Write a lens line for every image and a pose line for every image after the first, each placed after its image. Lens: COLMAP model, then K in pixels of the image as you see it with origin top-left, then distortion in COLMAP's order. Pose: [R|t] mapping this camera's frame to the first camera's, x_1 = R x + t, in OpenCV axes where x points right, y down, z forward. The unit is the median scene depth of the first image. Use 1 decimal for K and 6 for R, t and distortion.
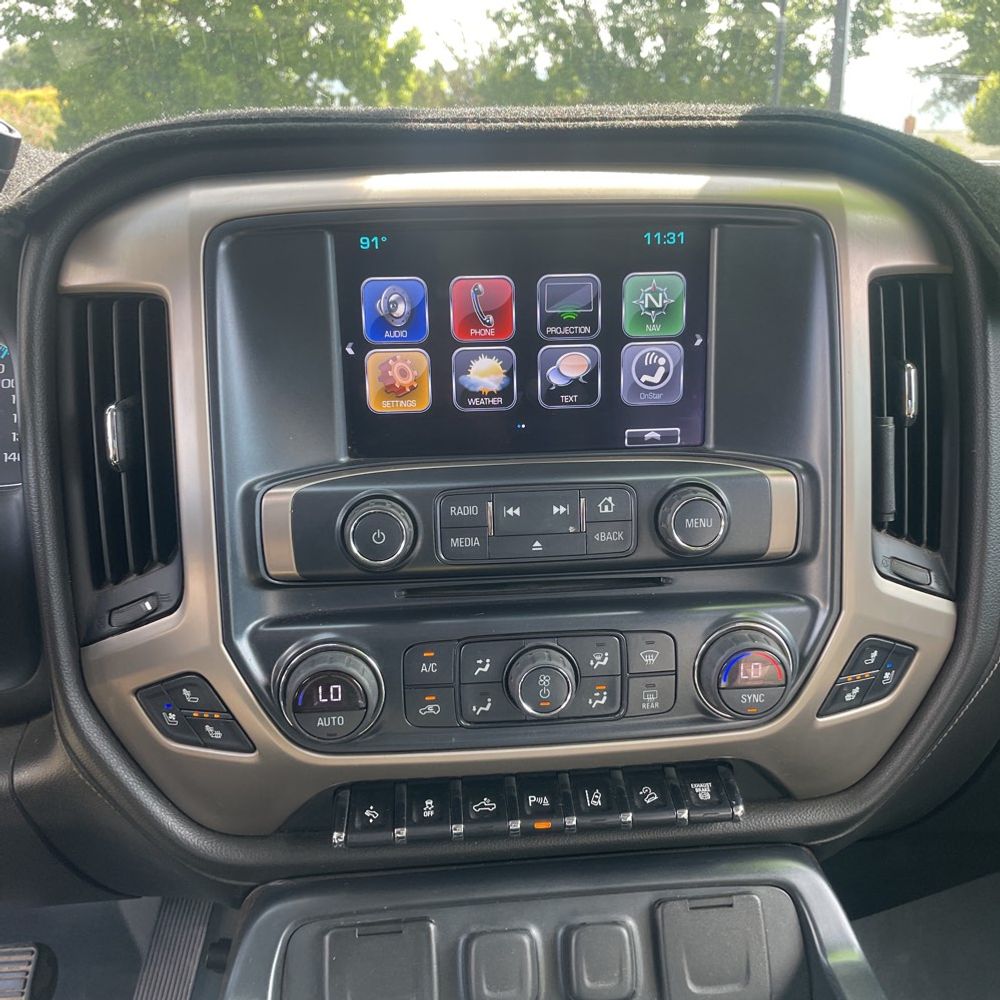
lens RADIAL K [[1018.9, 0, 514.1], [0, 1018.9, 493.6], [0, 0, 1]] dist [0.106381, -0.124557]
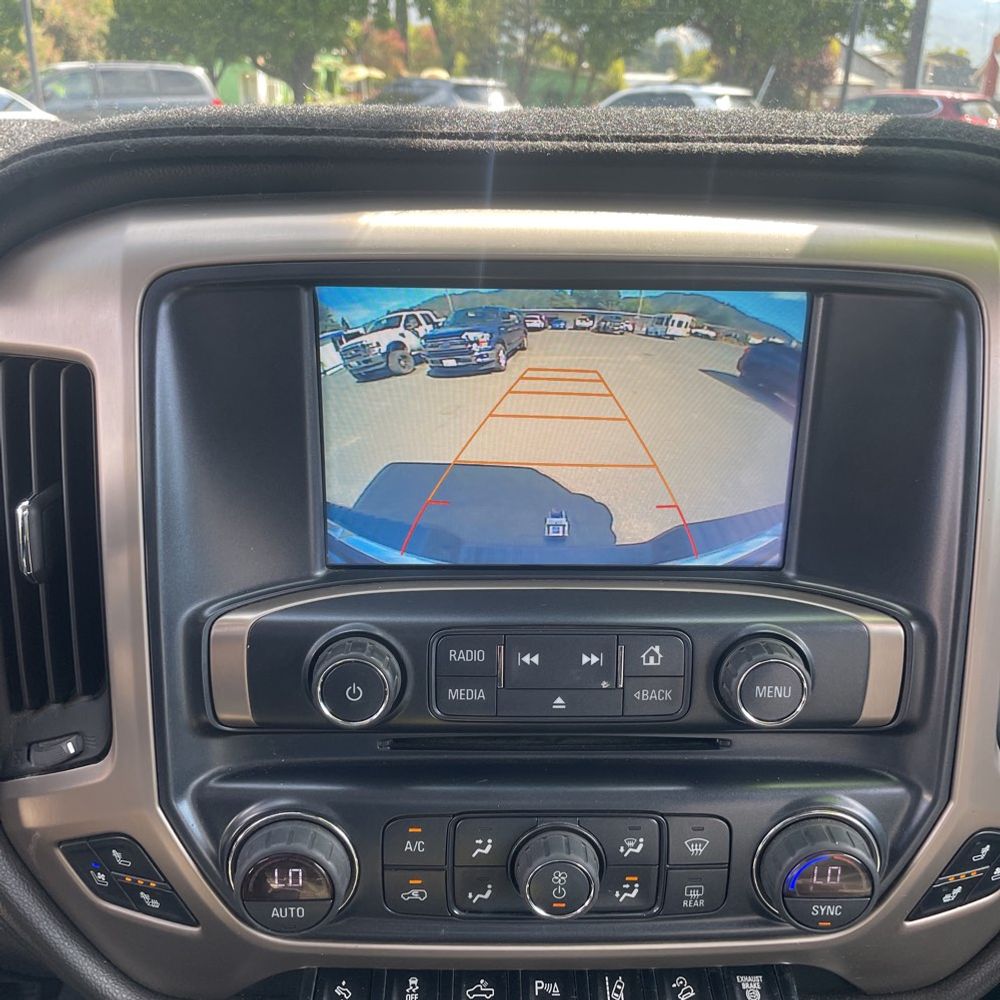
lens RADIAL K [[1017.3, 0, 501.3], [0, 1017.3, 508.0], [0, 0, 1]] dist [0.075907, -0.064190]
pose [[0.997527, 0.050231, -0.049168, 0.009108], [-0.045433, 0.994511, 0.094256, -0.165404], [0.053632, -0.091789, 0.994333, 0.234948]]
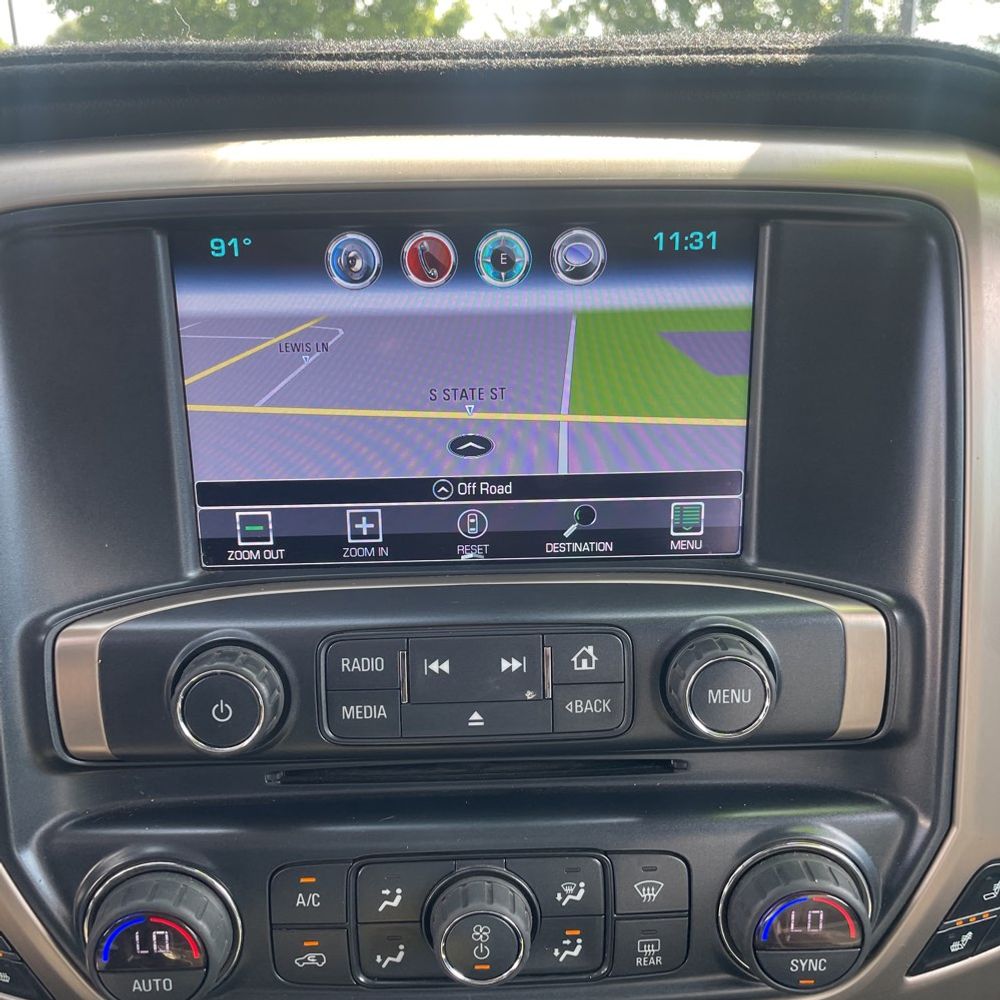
lens RADIAL K [[1017.7, 0, 495.0], [0, 1017.7, 511.3], [0, 0, 1]] dist [0.059937, -0.053830]
pose [[0.997914, 0.018436, -0.061873, 0.071221], [-0.016054, 0.999119, 0.038769, -0.104404], [0.062534, -0.037695, 0.997331, 0.355164]]
